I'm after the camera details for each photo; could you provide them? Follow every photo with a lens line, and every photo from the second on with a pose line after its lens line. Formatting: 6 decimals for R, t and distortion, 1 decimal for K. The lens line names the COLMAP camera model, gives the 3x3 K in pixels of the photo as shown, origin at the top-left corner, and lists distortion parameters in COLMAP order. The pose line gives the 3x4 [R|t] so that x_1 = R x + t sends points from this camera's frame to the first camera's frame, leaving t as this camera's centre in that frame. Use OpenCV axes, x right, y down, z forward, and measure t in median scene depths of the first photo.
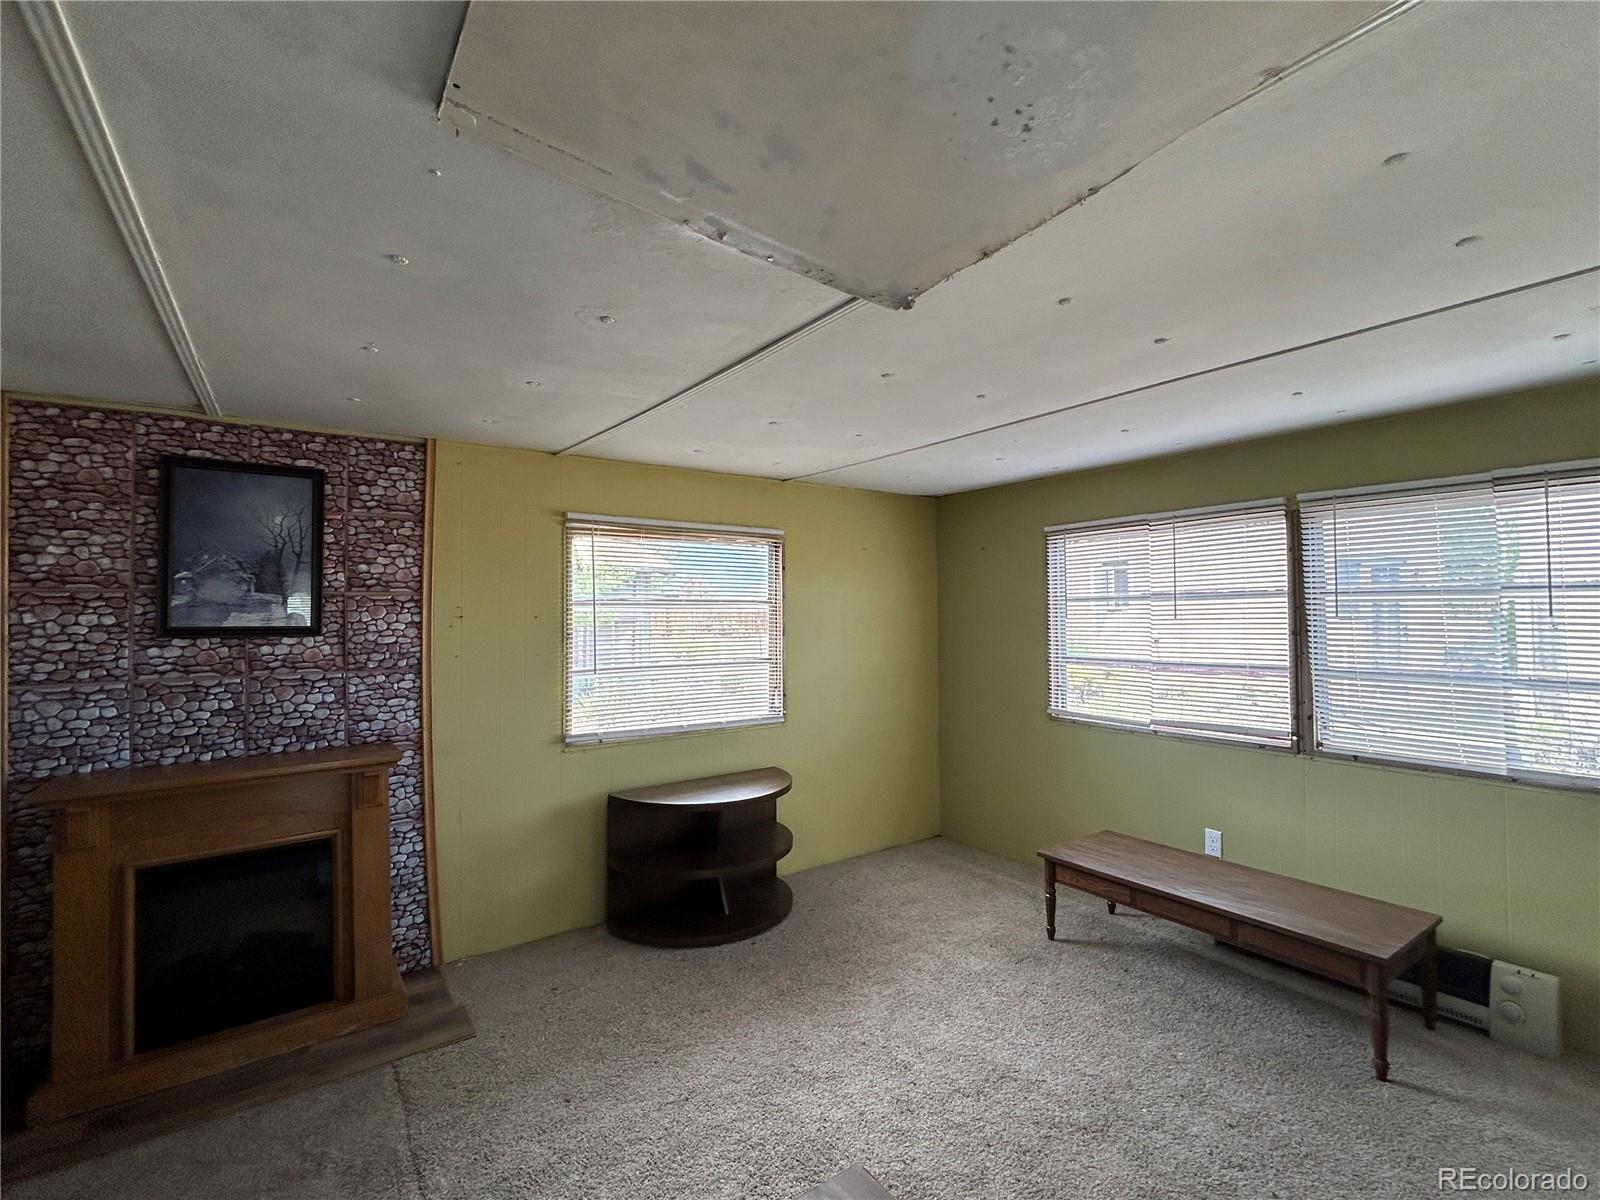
lens RADIAL K [[731.2, 0, 802.7], [0, 731.2, 599.7], [0, 0, 1]] dist [-0.000049, 0.001905]
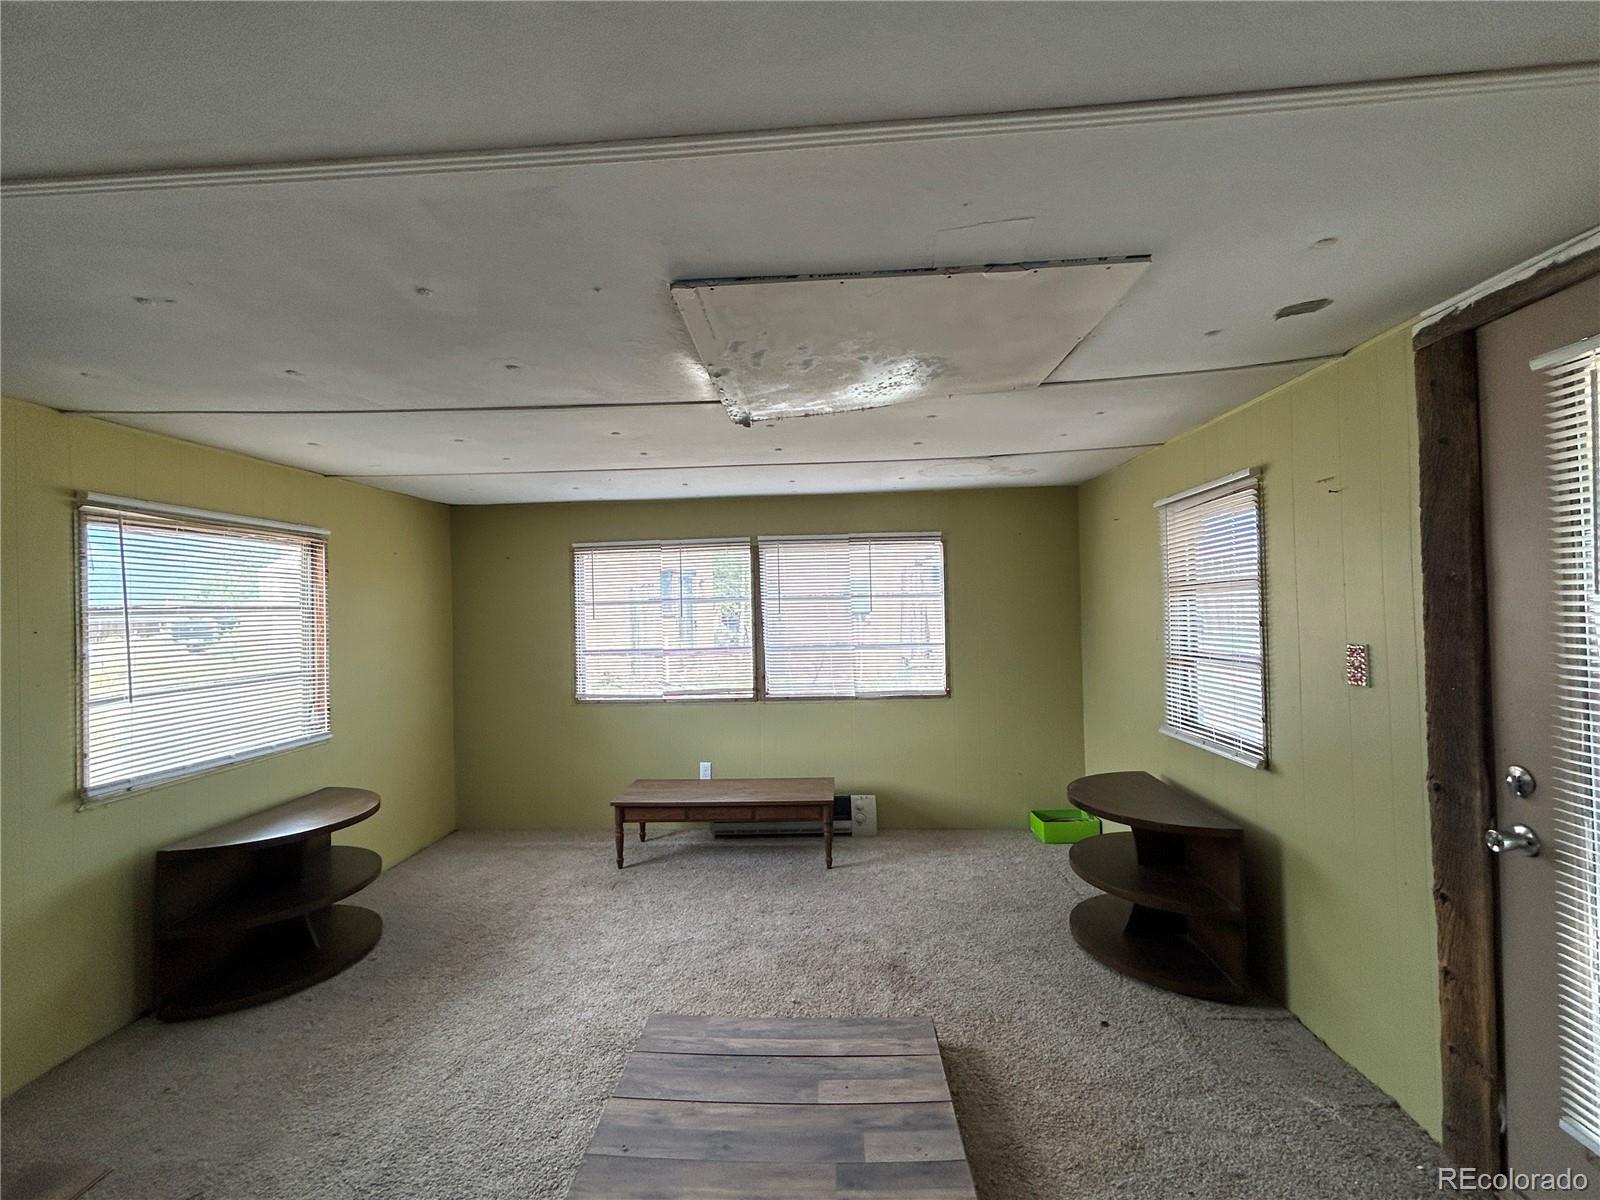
lens RADIAL K [[731.2, 0, 793.3], [0, 731.2, 602.6], [0, 0, 1]] dist [-0.000049, 0.001905]
pose [[0.626263, -0.004583, 0.779598, -0.471641], [0.003938, 0.999989, 0.002715, -0.004852], [-0.779602, 0.001370, 0.626274, -0.042932]]
